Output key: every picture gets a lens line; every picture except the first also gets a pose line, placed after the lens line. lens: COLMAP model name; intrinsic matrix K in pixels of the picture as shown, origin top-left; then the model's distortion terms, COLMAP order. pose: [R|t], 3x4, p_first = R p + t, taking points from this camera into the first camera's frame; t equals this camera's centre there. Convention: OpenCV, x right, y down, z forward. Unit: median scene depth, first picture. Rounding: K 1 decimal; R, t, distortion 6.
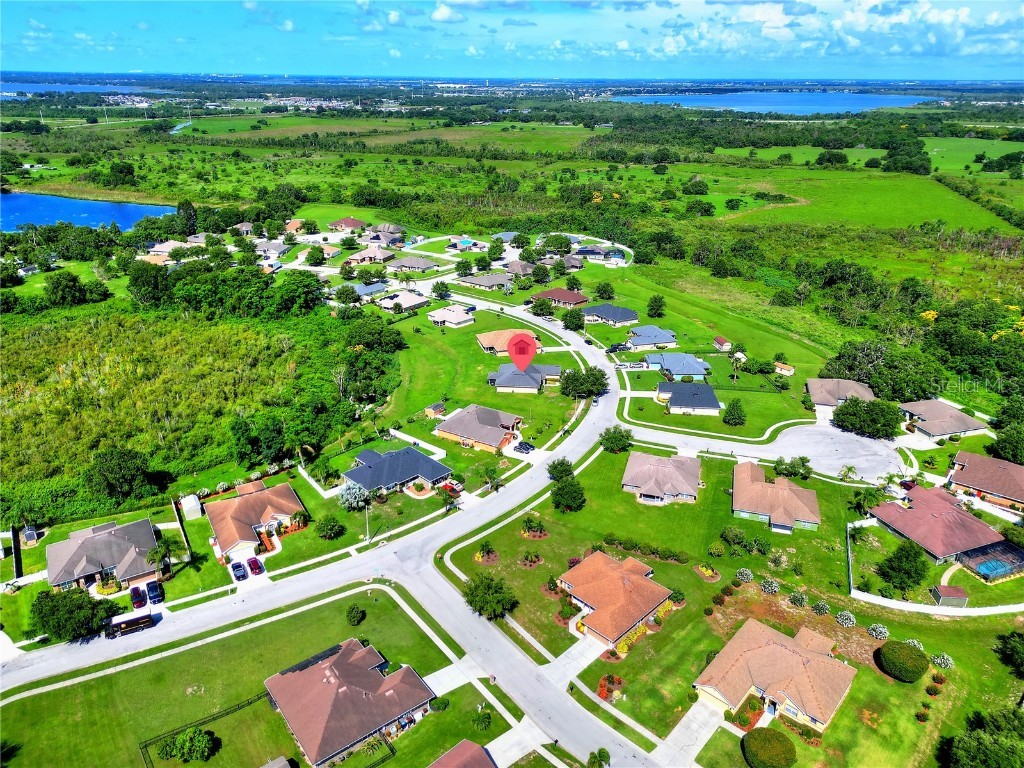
lens RADIAL K [[726.2, 0, 521.4], [0, 726.2, 385.1], [0, 0, 1]] dist [0.040871, -0.023675]
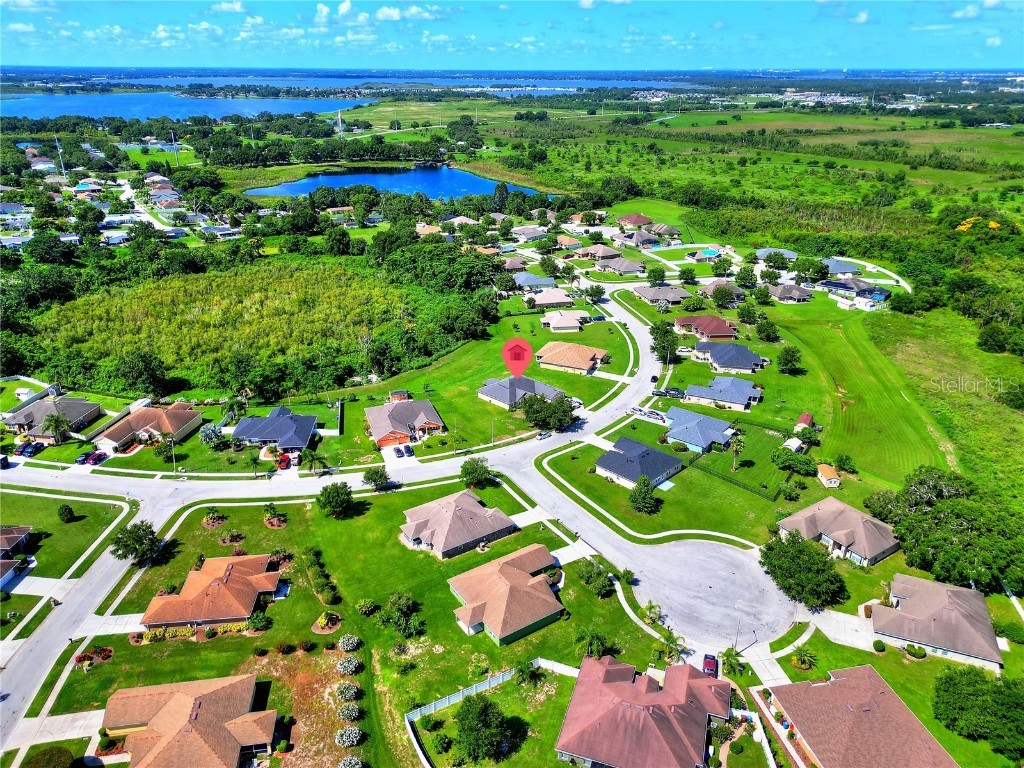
lens RADIAL K [[726.2, 0, 521.4], [0, 726.2, 385.1], [0, 0, 1]] dist [0.040871, -0.023675]
pose [[0.768673, 0.249928, -0.588793, 0.146818], [-0.246615, 0.965135, 0.087718, -0.026888], [0.590189, 0.077779, 0.803510, 0.064321]]
